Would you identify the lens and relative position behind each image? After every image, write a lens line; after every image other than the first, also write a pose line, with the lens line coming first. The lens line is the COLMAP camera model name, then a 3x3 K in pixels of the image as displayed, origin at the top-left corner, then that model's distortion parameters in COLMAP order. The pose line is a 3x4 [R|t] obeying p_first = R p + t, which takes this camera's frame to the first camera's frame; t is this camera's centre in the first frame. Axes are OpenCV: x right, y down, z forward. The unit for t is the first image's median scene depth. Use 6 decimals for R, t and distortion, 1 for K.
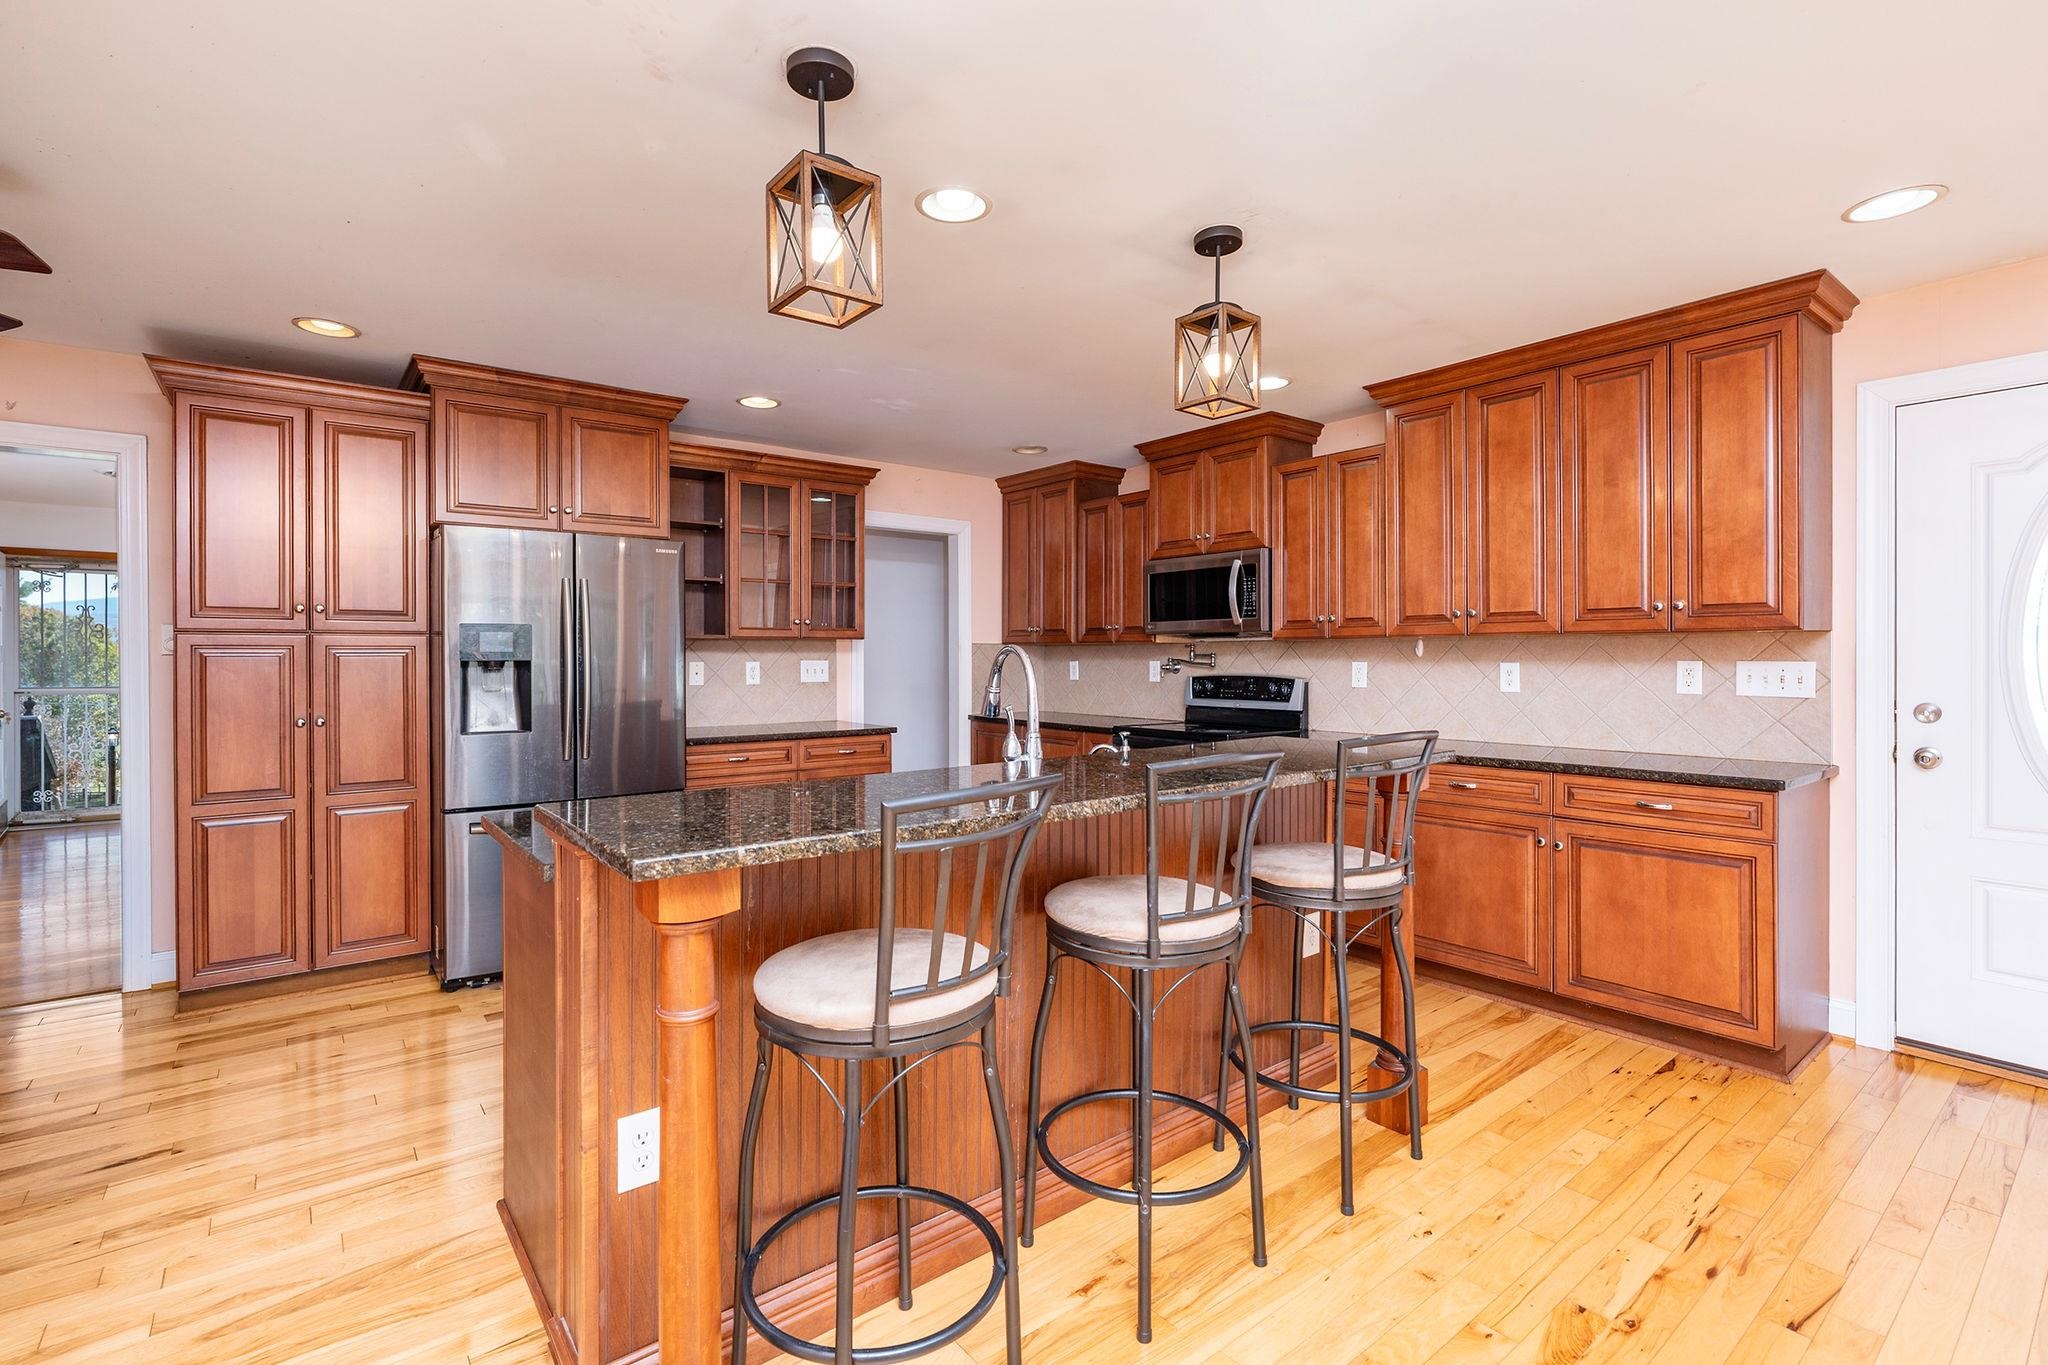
lens RADIAL K [[935.4, 0, 1022.8], [0, 935.4, 669.3], [0, 0, 1]] dist [-0.002422, 0.000506]
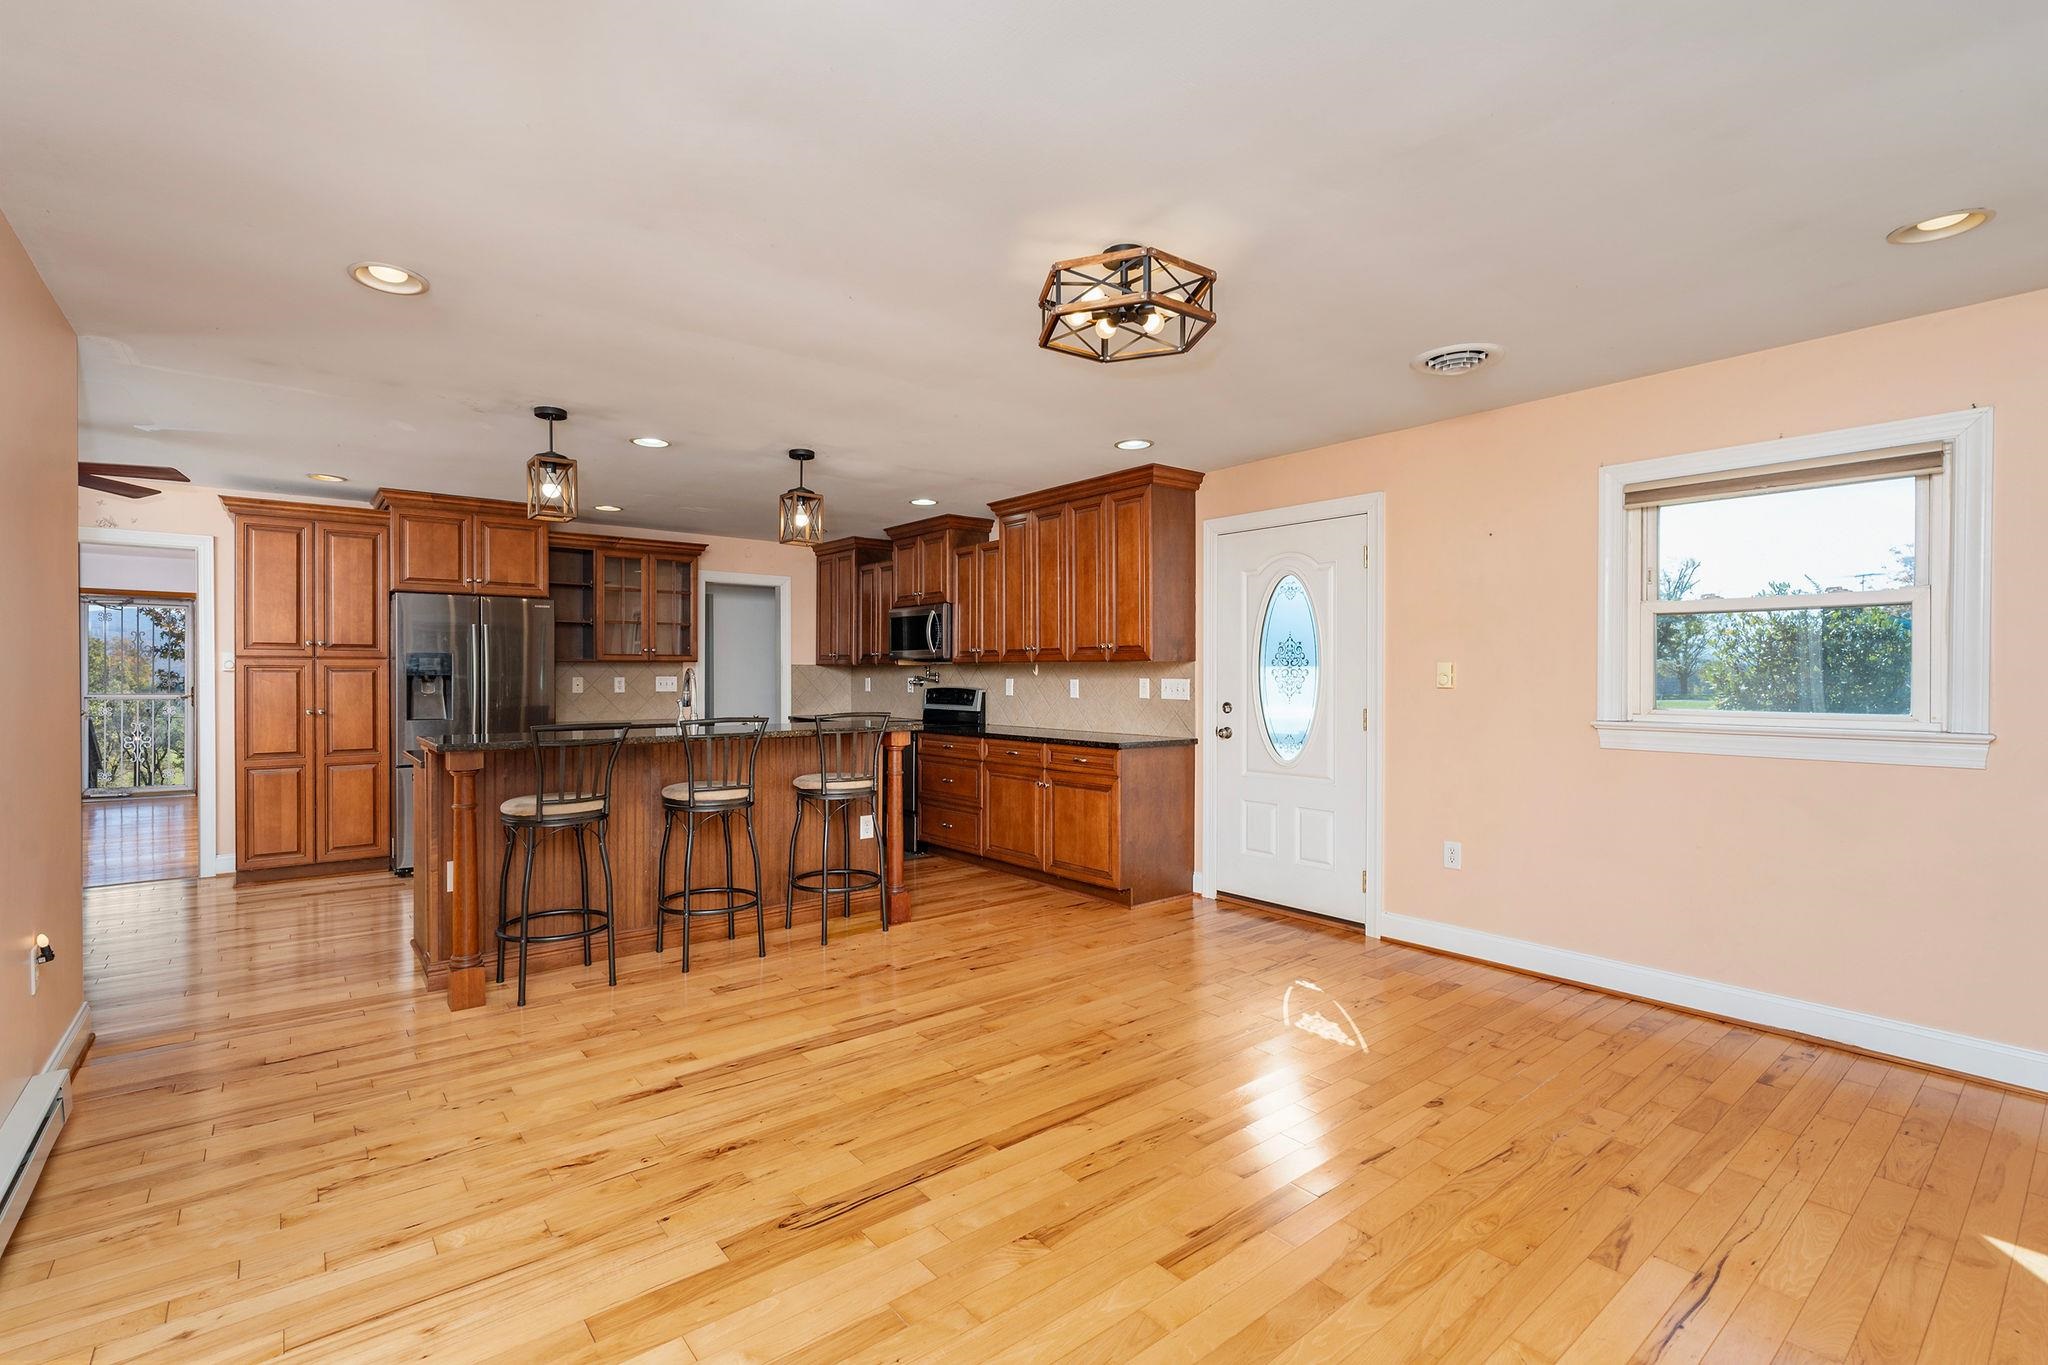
lens RADIAL K [[935.4, 0, 1024.3], [0, 935.4, 689.7], [0, 0, 1]] dist [-0.002422, 0.000506]
pose [[0.999957, 0.004494, 0.008114, 0.371259], [-0.004508, 0.999988, 0.001805, 0.007120], [-0.008106, -0.001841, 0.999965, -0.514429]]
